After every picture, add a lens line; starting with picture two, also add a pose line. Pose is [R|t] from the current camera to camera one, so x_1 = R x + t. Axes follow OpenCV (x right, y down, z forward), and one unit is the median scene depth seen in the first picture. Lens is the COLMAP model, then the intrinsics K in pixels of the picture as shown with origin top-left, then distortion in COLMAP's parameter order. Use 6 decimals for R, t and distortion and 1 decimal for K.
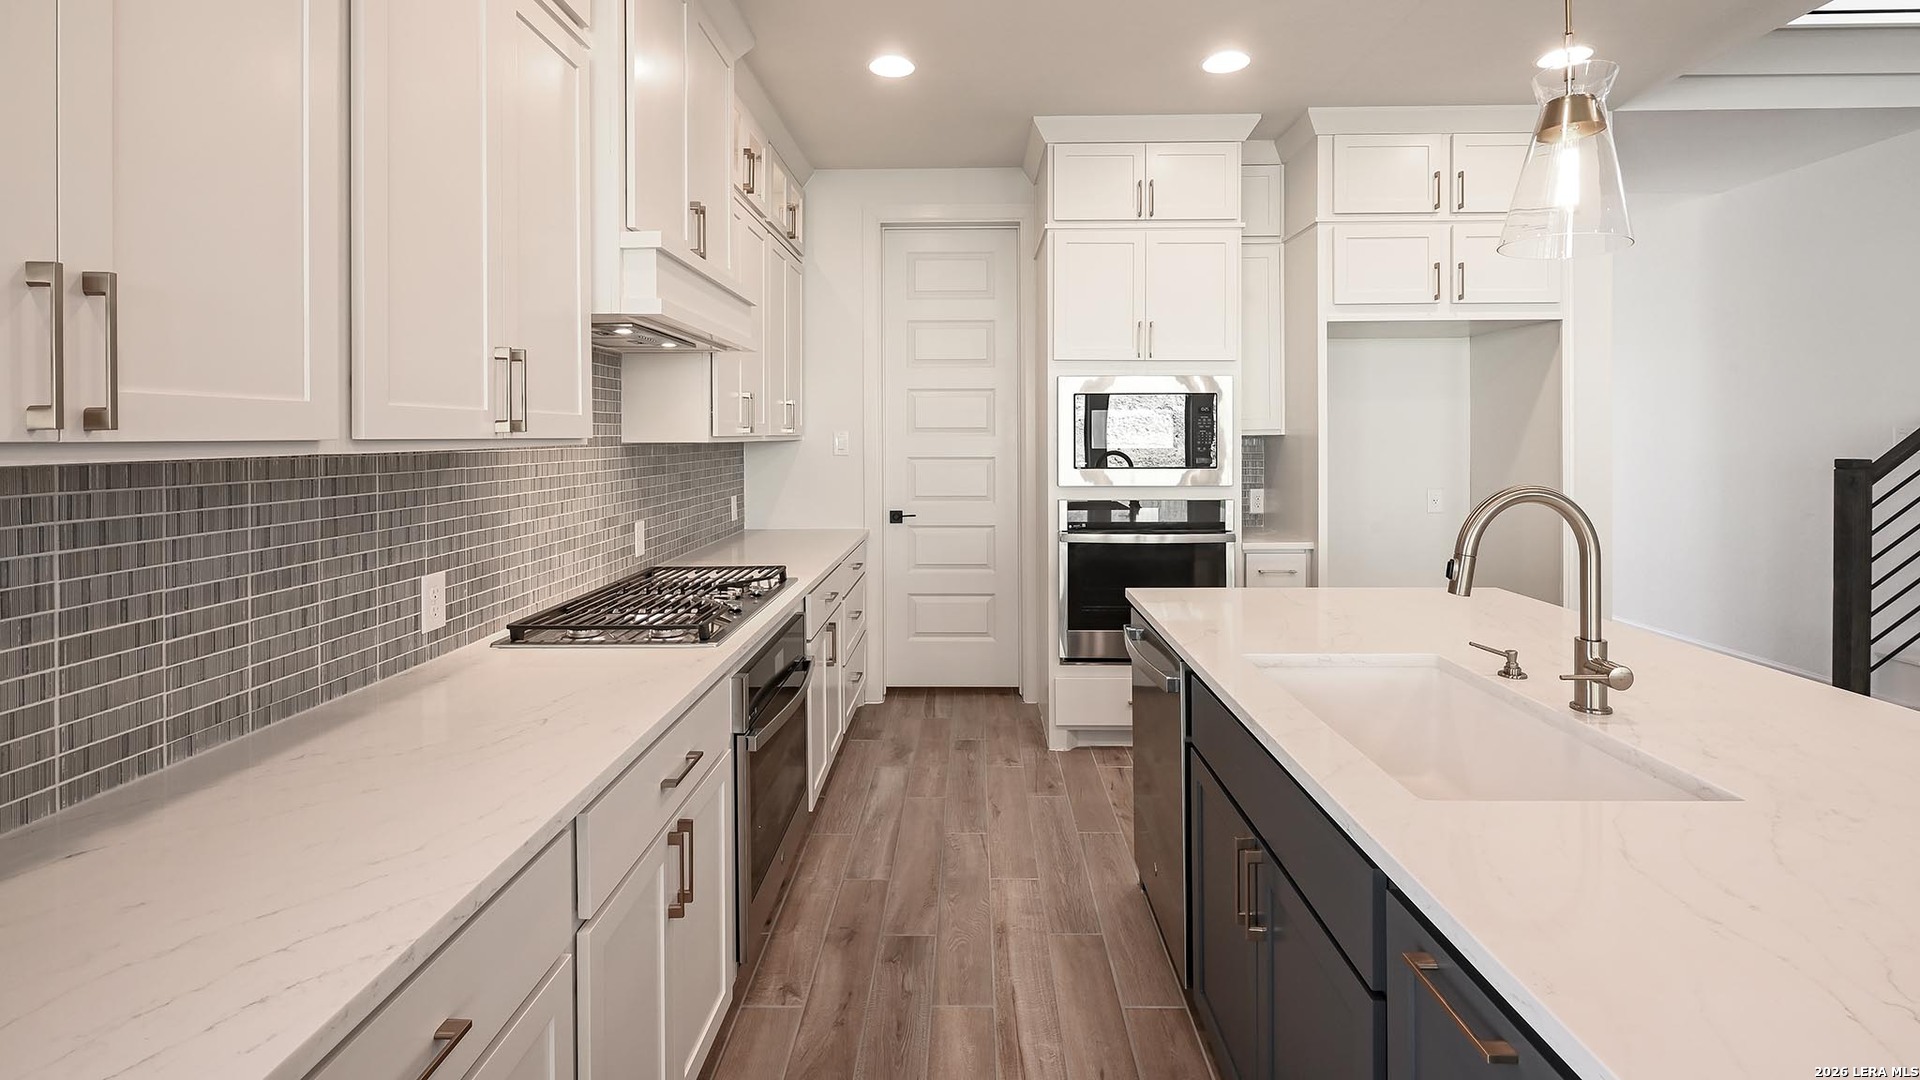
lens RADIAL K [[858.3, 0, 946.8], [0, 858.3, 437.7], [0, 0, 1]] dist [-0.003031, -0.000820]
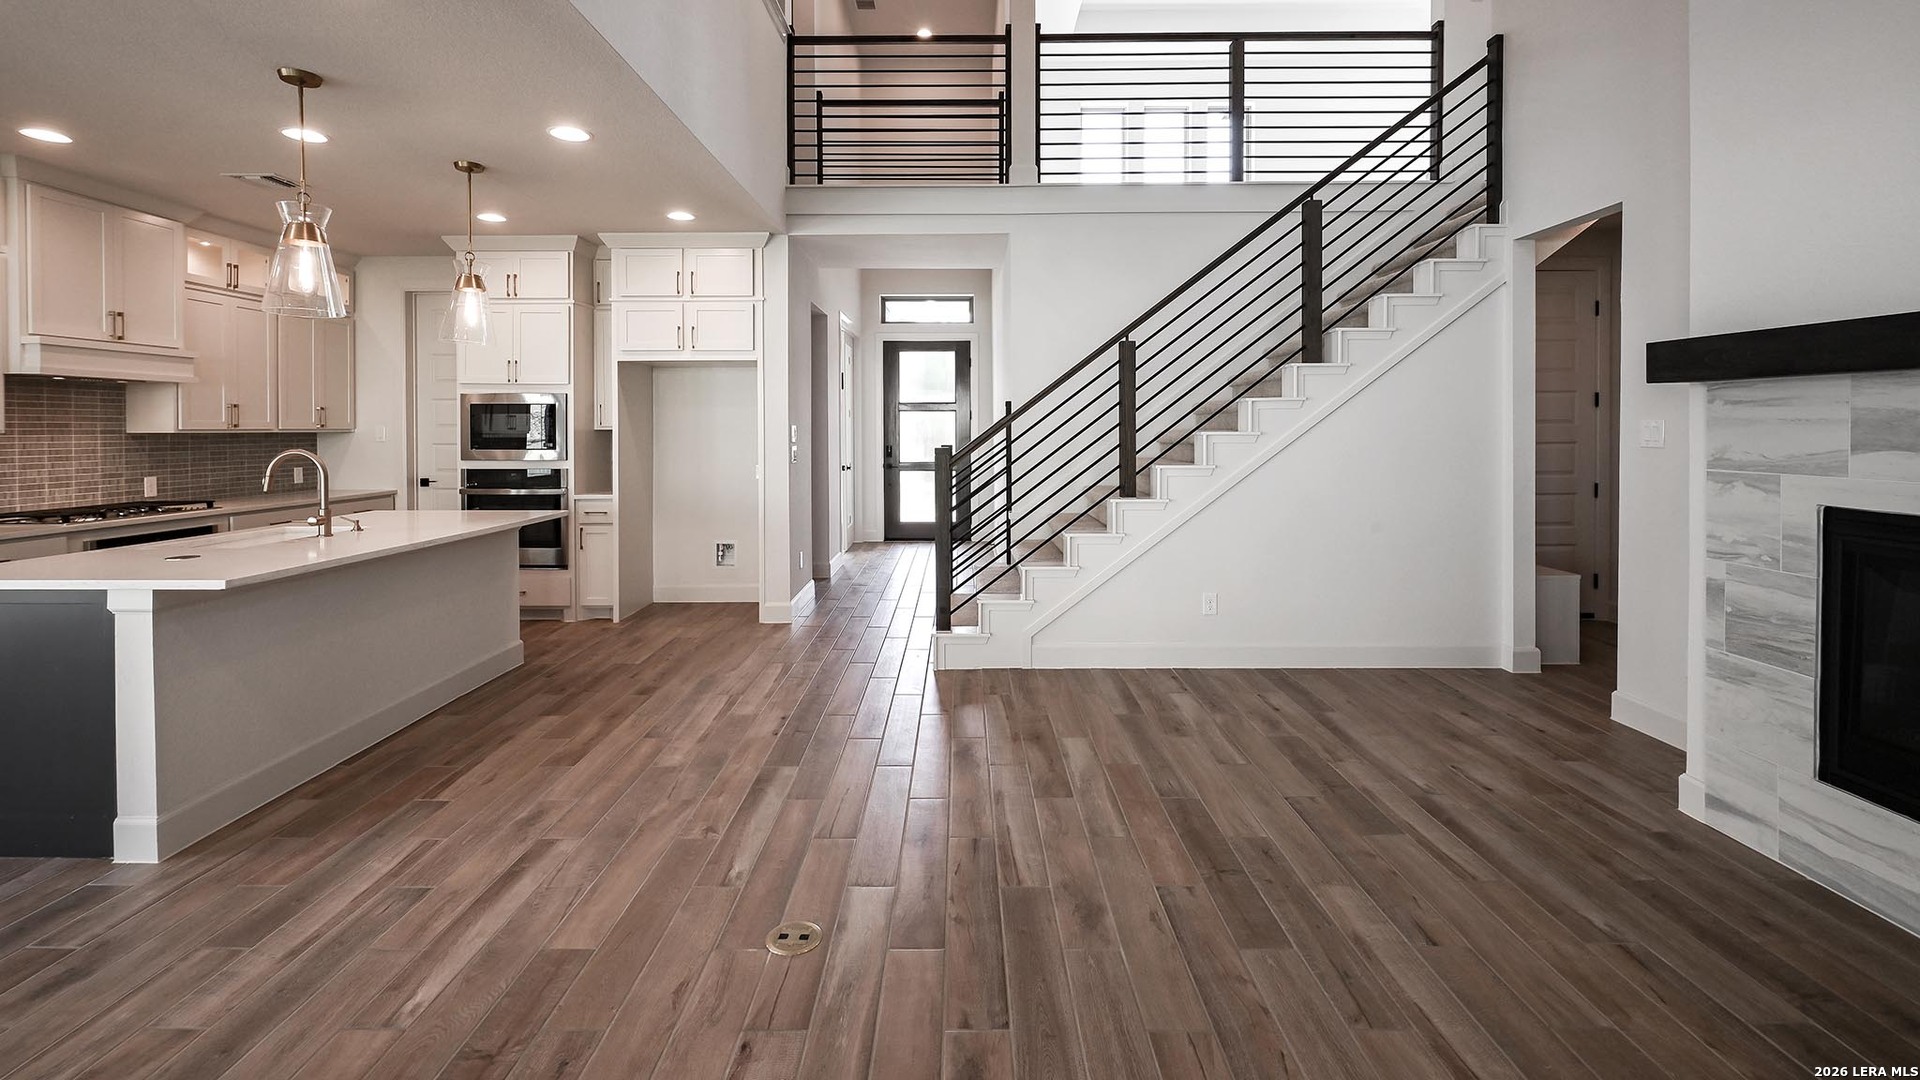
lens RADIAL K [[858.3, 0, 967.3], [0, 858.3, 438.3], [0, 0, 1]] dist [-0.003031, -0.000820]
pose [[0.999808, 0.002402, 0.019455, 2.286828], [-0.002572, 0.999958, 0.008744, -0.004508], [-0.019433, -0.008793, 0.999772, -1.411140]]
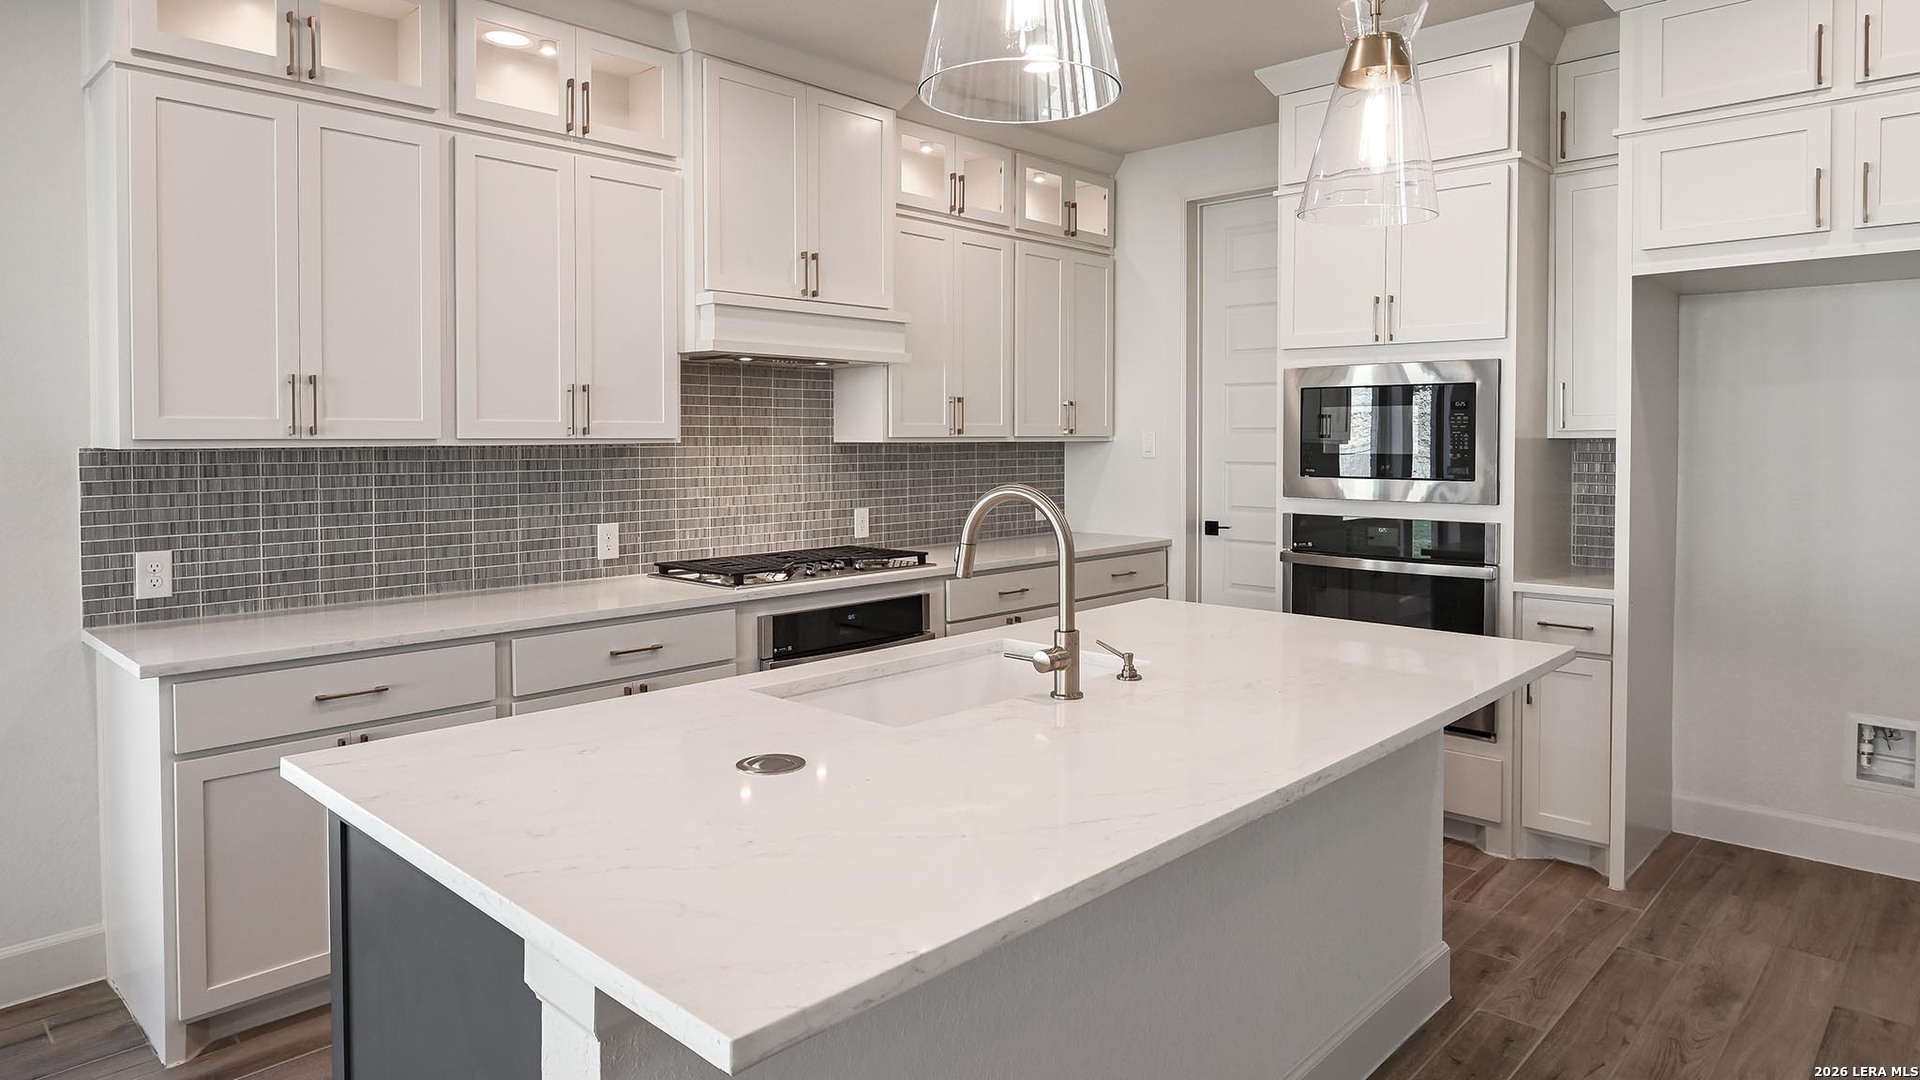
lens RADIAL K [[1117.0, 0, 943.0], [0, 1117.0, 464.2], [0, 0, 1]] dist [-0.015224, -0.000812]
pose [[0.735867, 0.019394, -0.676848, 1.357194], [-0.003449, 0.999684, 0.024894, -0.004663], [0.677117, -0.015984, 0.735701, -0.103535]]
